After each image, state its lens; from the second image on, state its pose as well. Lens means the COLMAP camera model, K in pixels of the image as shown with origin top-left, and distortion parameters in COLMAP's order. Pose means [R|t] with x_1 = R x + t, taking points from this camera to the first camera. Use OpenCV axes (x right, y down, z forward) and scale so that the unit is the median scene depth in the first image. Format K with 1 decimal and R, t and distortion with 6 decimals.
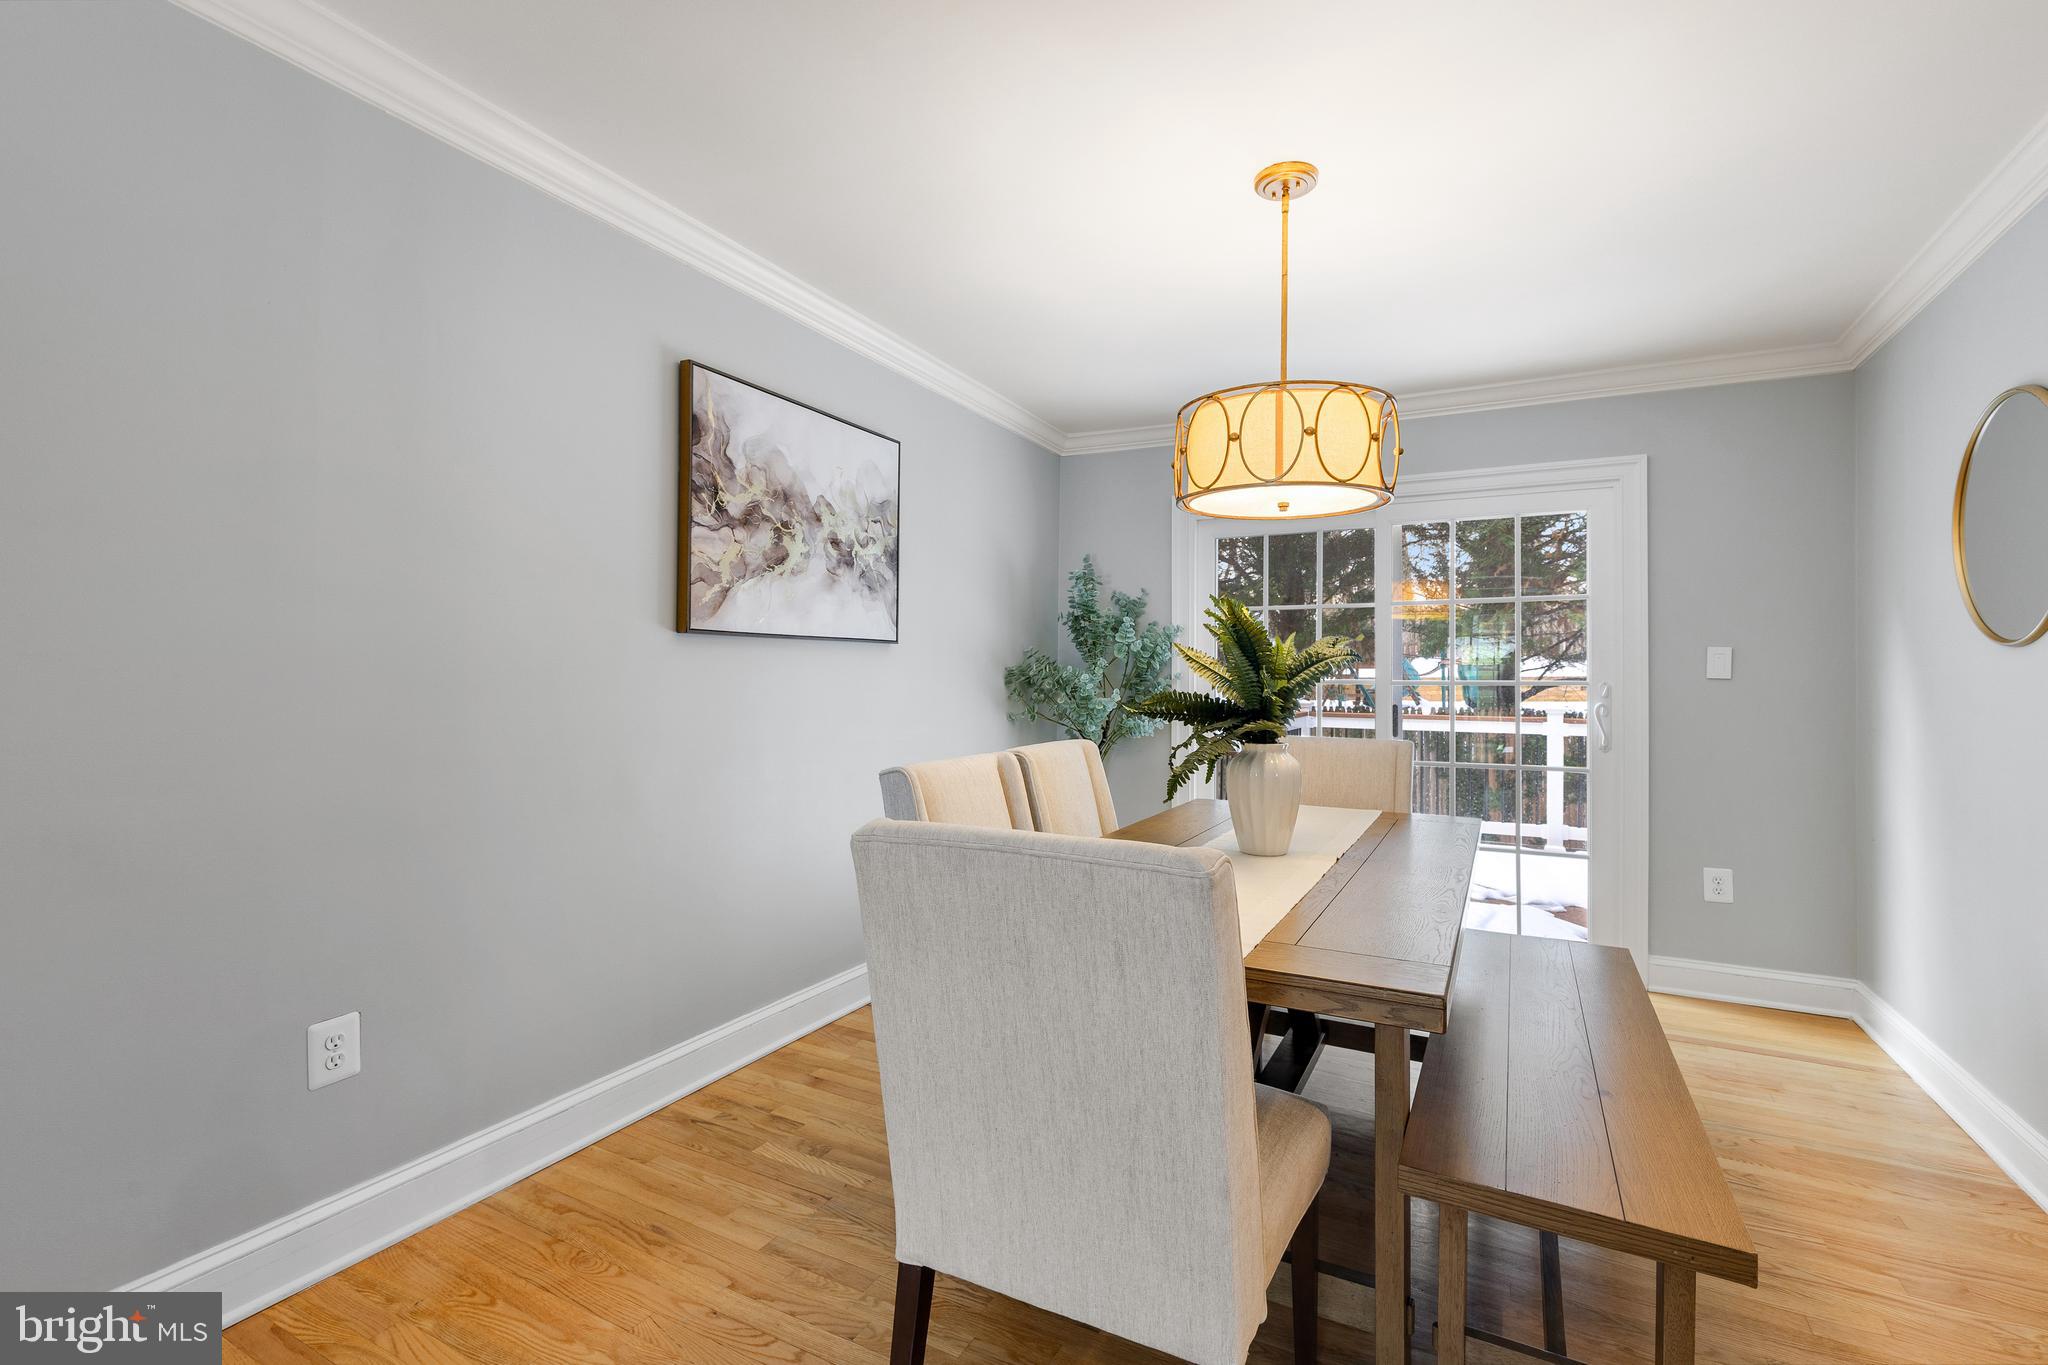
lens RADIAL K [[921.7, 0, 1028.5], [0, 921.7, 673.3], [0, 0, 1]] dist [0.008422, -0.000240]
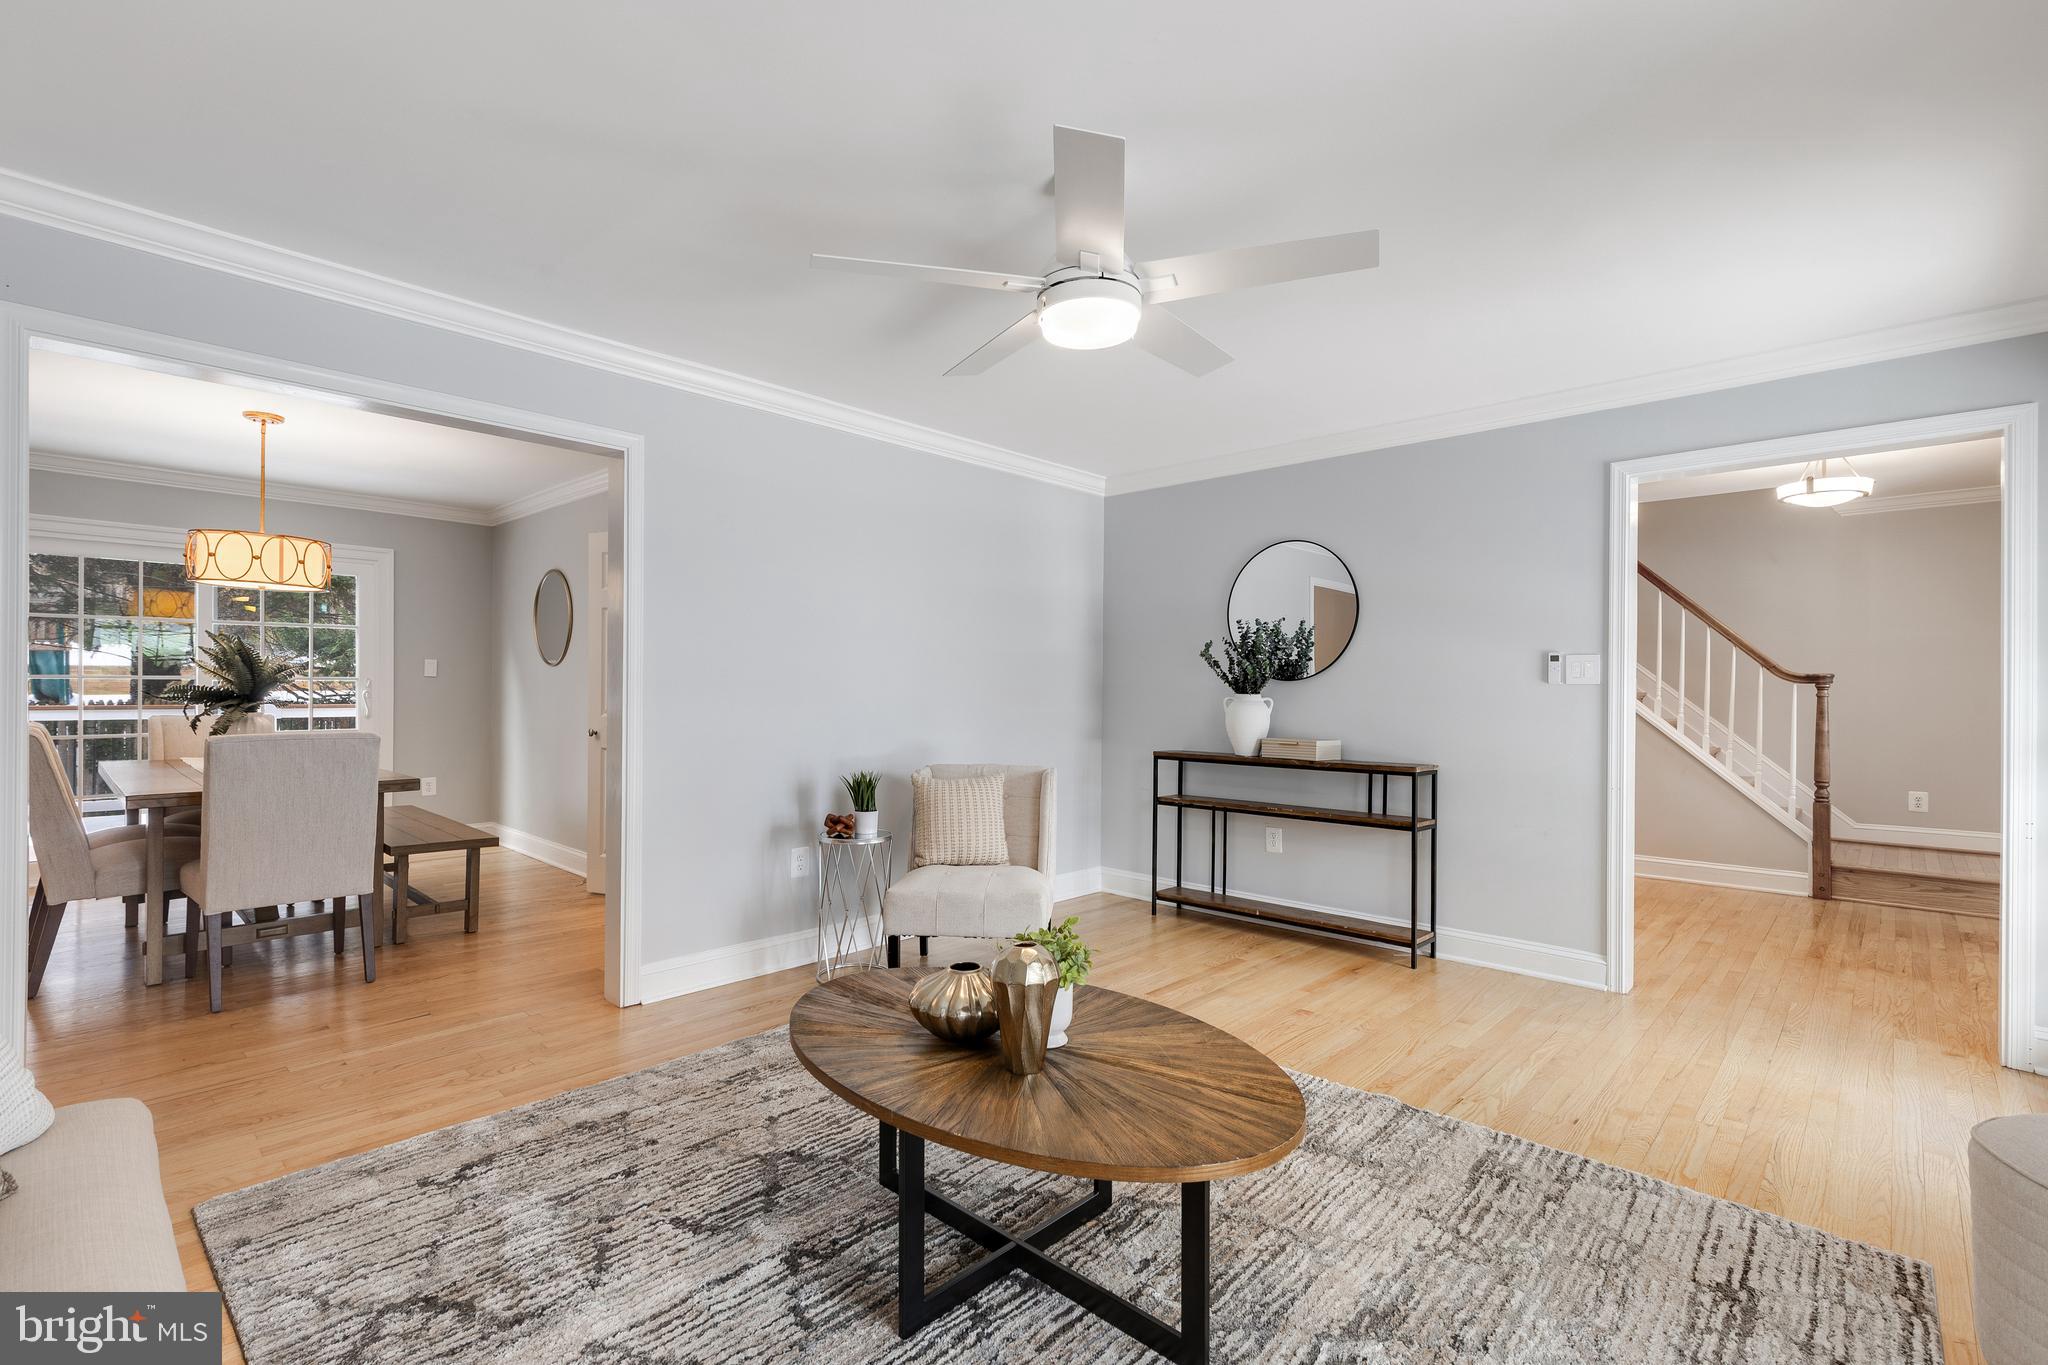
lens RADIAL K [[921.7, 0, 1024.5], [0, 921.7, 686.6], [0, 0, 1]] dist [0.008422, -0.000240]
pose [[0.276304, -0.003153, 0.961065, -1.126823], [-0.023102, 0.999684, 0.009922, -0.031249], [-0.960792, -0.024944, 0.276144, -1.049603]]
